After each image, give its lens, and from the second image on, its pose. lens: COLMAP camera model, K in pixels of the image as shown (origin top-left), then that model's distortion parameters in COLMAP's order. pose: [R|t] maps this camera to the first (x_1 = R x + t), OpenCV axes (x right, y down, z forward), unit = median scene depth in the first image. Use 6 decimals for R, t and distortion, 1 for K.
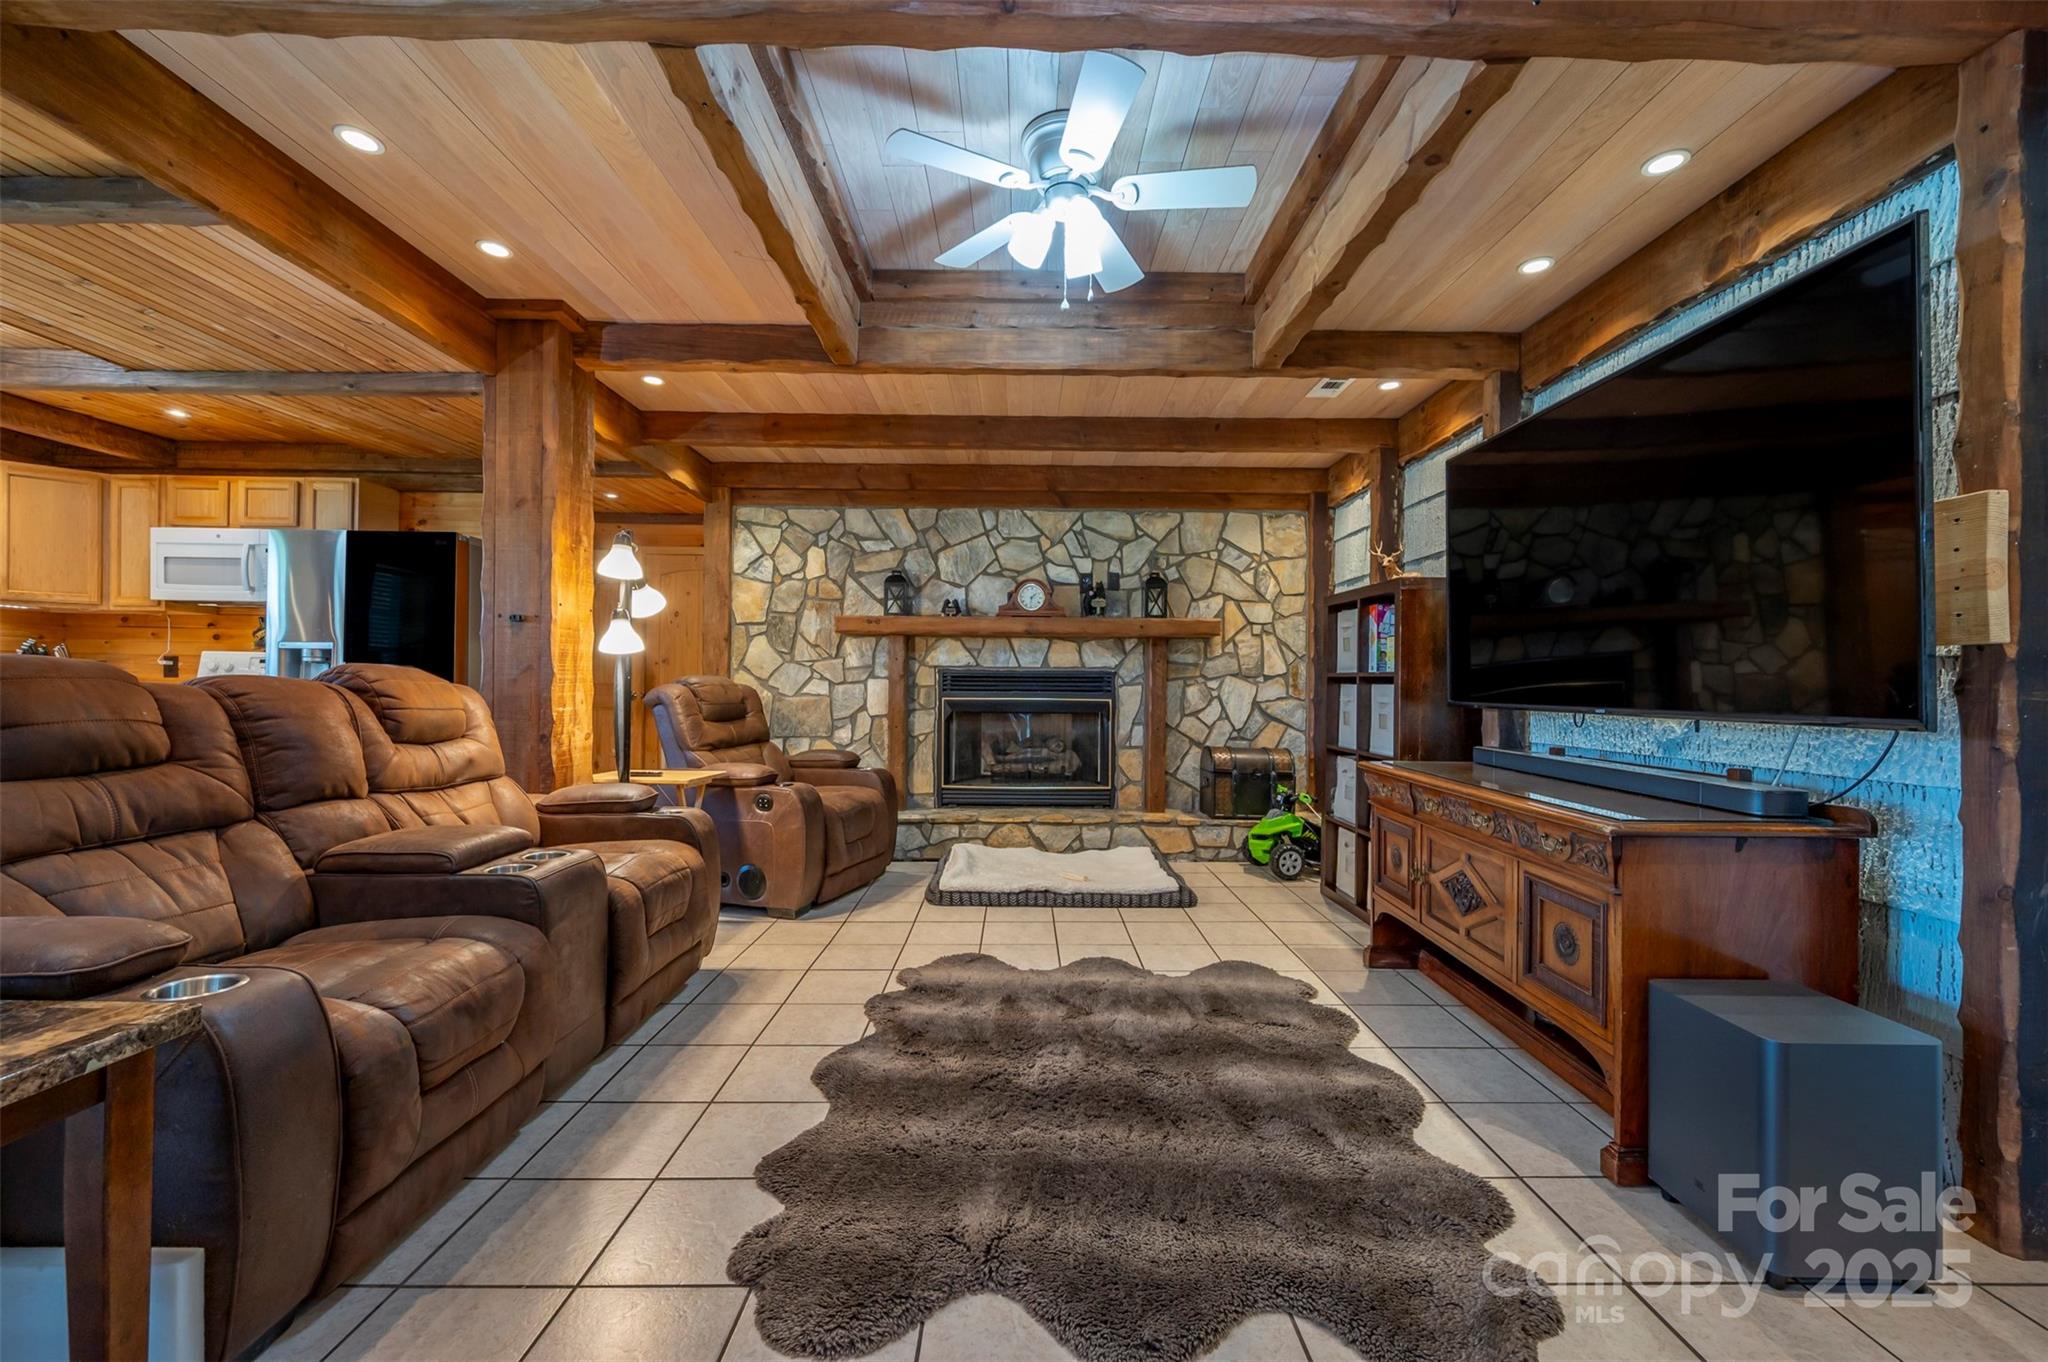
lens RADIAL K [[804.9, 0, 1027.7], [0, 804.9, 683.5], [0, 0, 1]] dist [-0.002067, -0.000180]
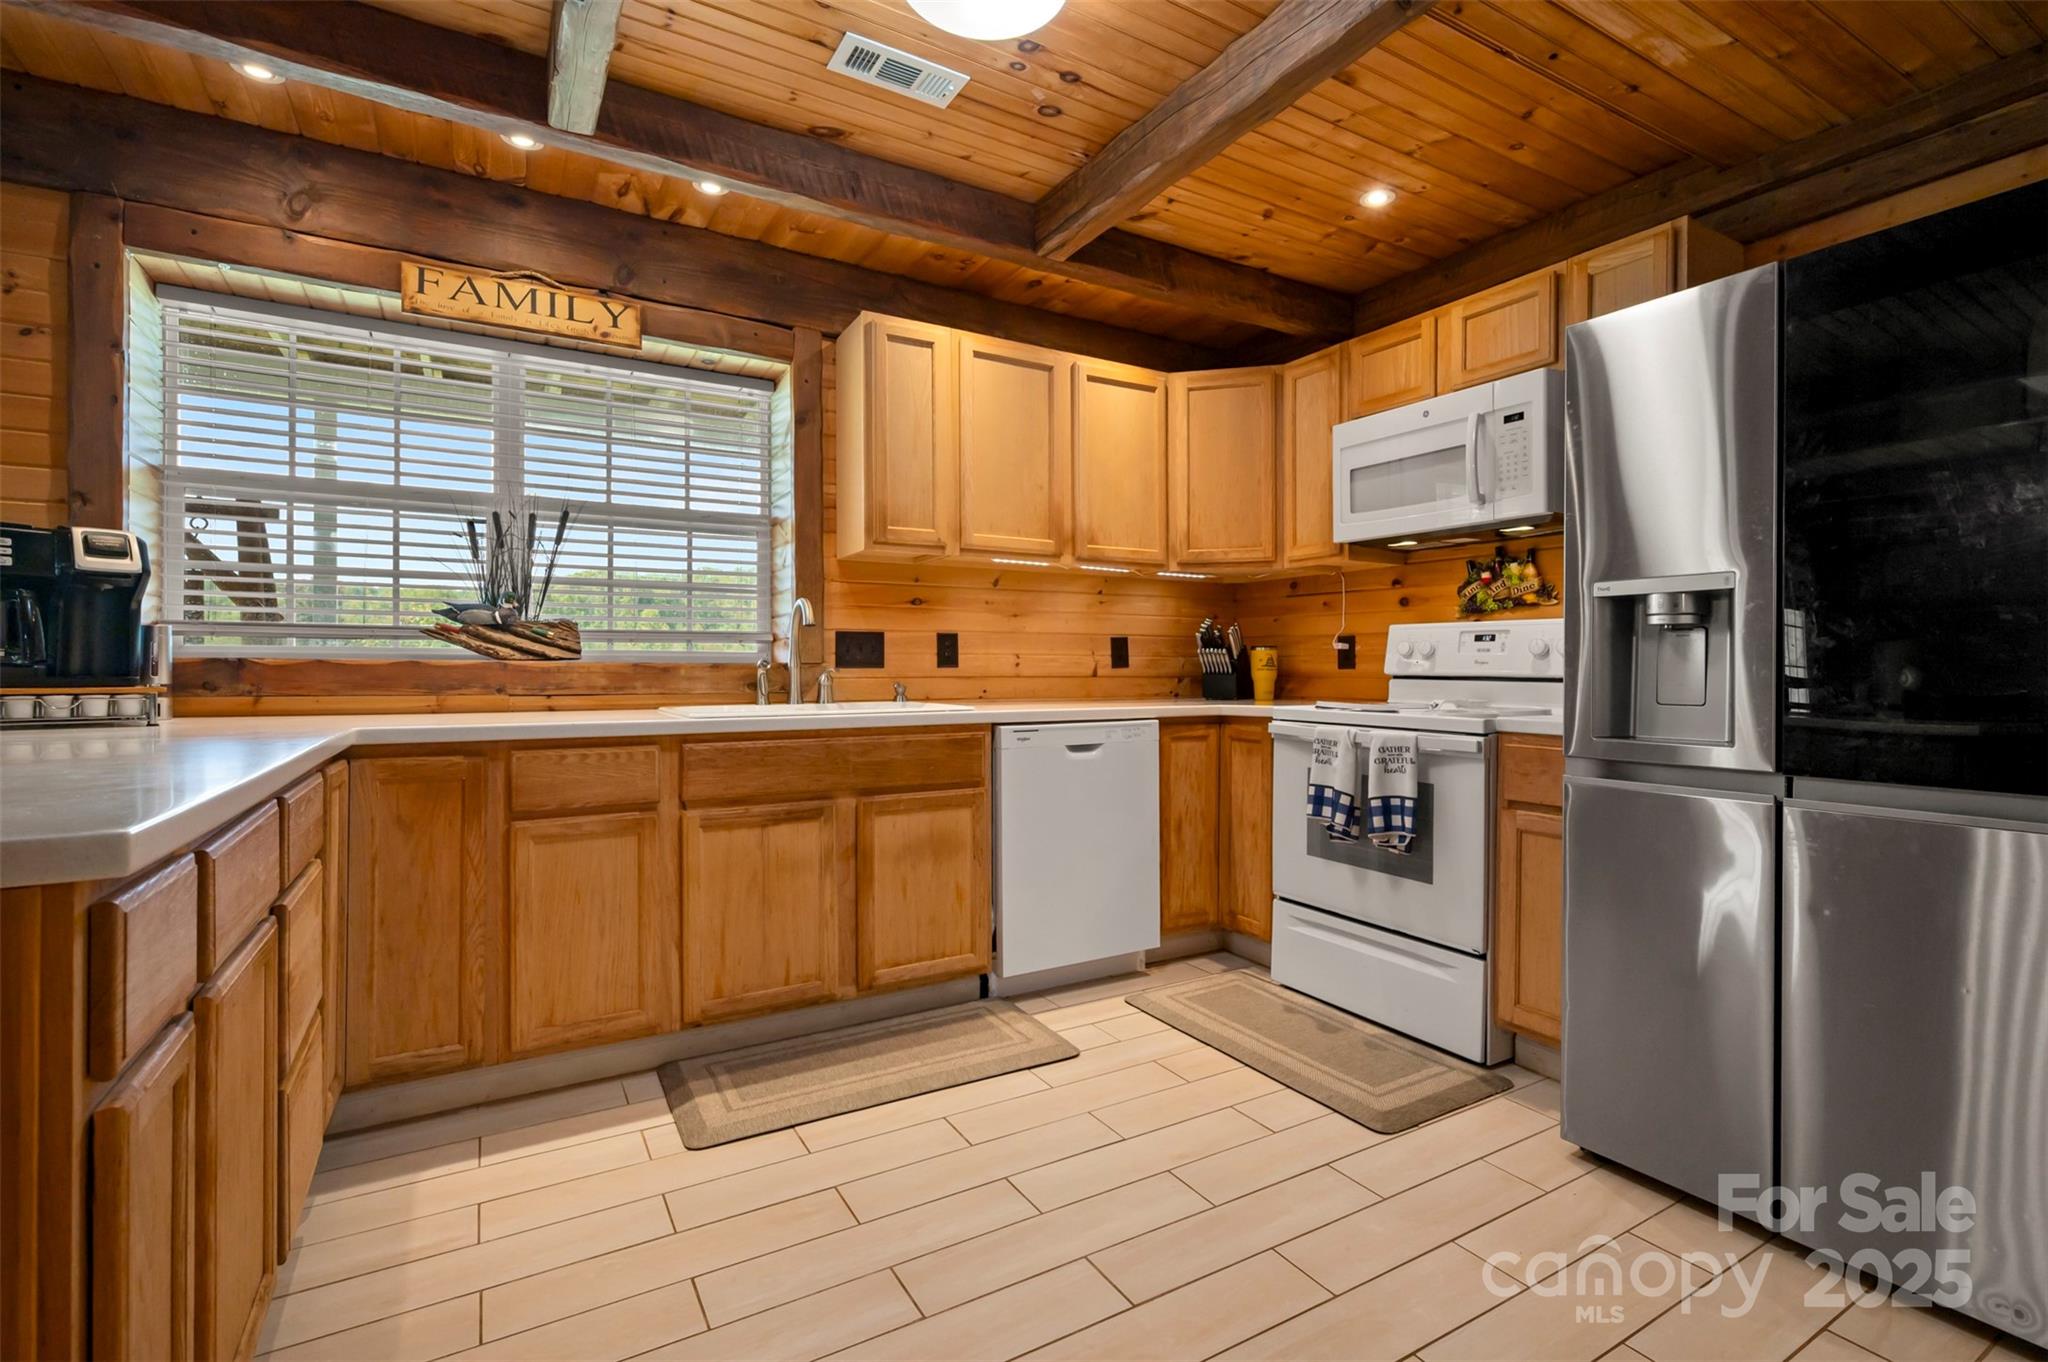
lens RADIAL K [[933.1, 0, 1059.0], [0, 933.1, 667.7], [0, 0, 1]] dist [-0.001472, 0.000244]
pose [[0.511688, -0.010048, -0.859113, -0.579099], [0.006066, 0.999949, -0.008082, -0.003844], [0.859150, -0.001075, 0.511723, 0.445598]]
